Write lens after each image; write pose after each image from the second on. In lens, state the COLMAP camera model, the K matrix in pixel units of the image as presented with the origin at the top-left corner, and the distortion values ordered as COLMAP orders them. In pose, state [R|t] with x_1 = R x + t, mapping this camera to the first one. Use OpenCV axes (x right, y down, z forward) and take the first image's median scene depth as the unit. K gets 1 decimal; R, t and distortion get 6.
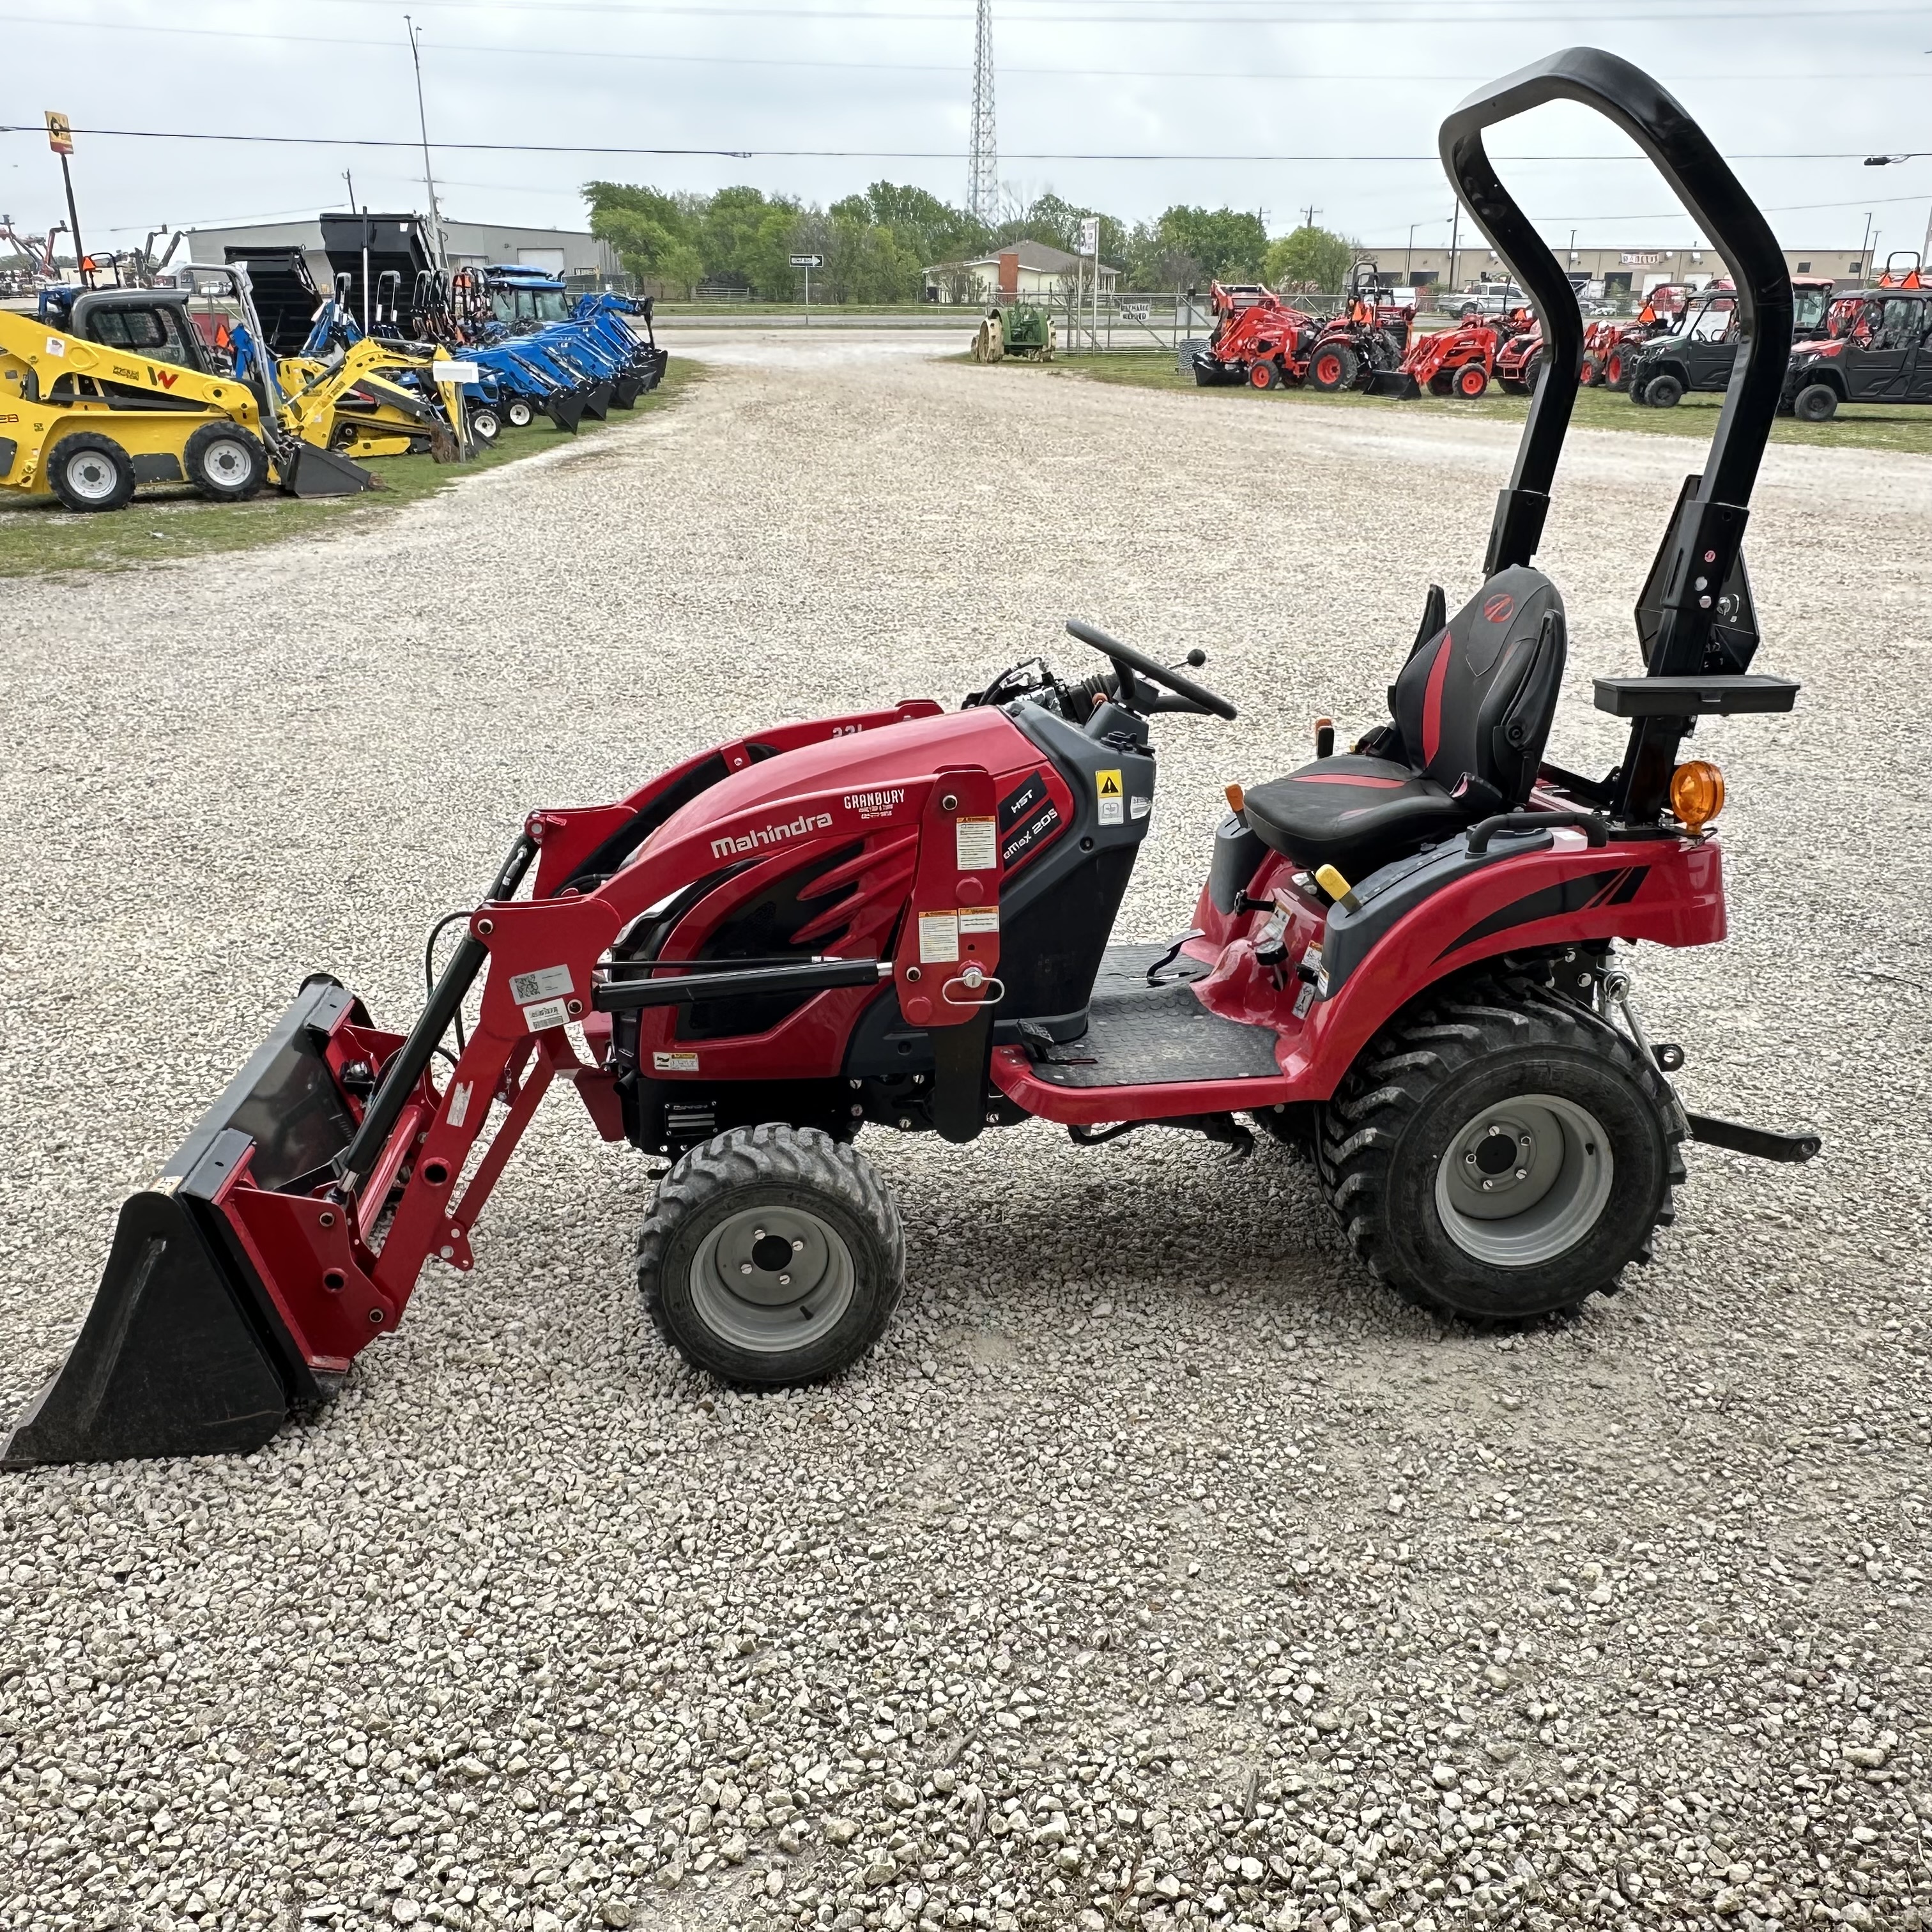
lens RADIAL K [[1802.8, 0, 961.7], [0, 1802.8, 953.9], [0, 0, 1]] dist [0.002235, 0.000000]
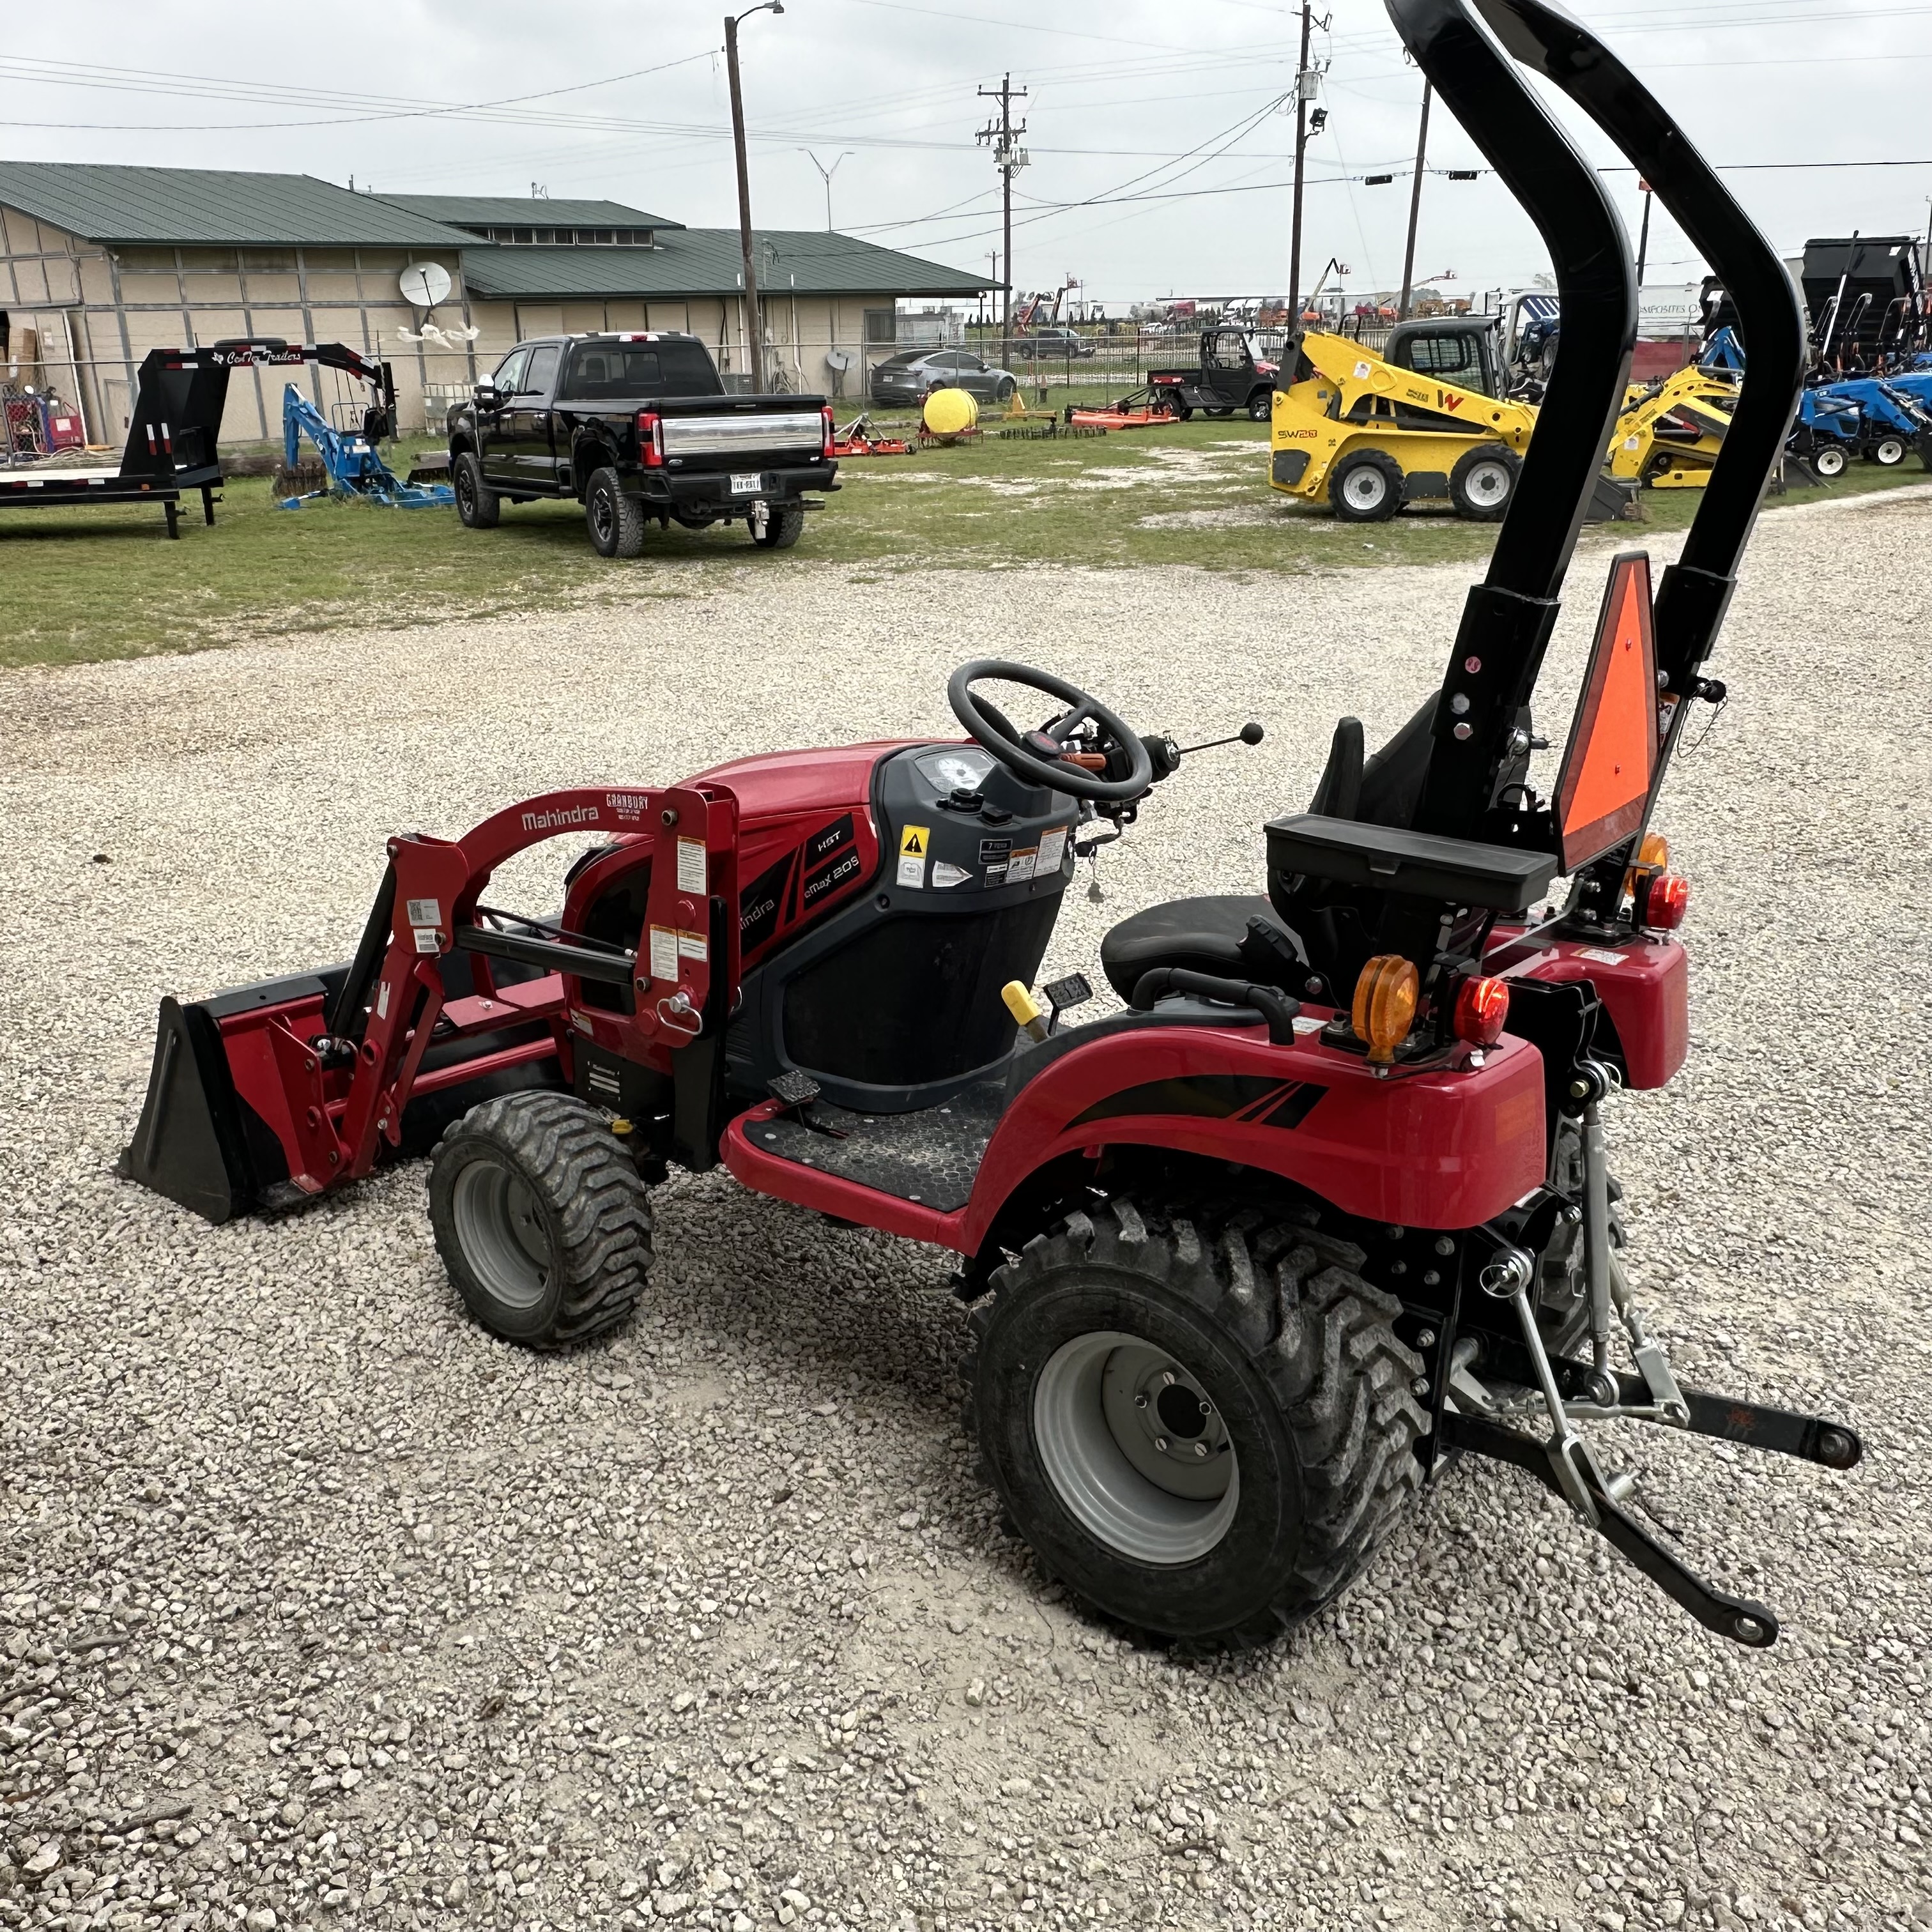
lens RADIAL K [[1802.8, 0, 966.1], [0, 1802.8, 956.9], [0, 0, 1]] dist [0.002235, 0.000000]
pose [[0.712625, 0.227992, -0.663464, 0.129740], [-0.237120, 0.968339, 0.078069, -0.021129], [0.660257, 0.101687, 0.744124, 0.066082]]
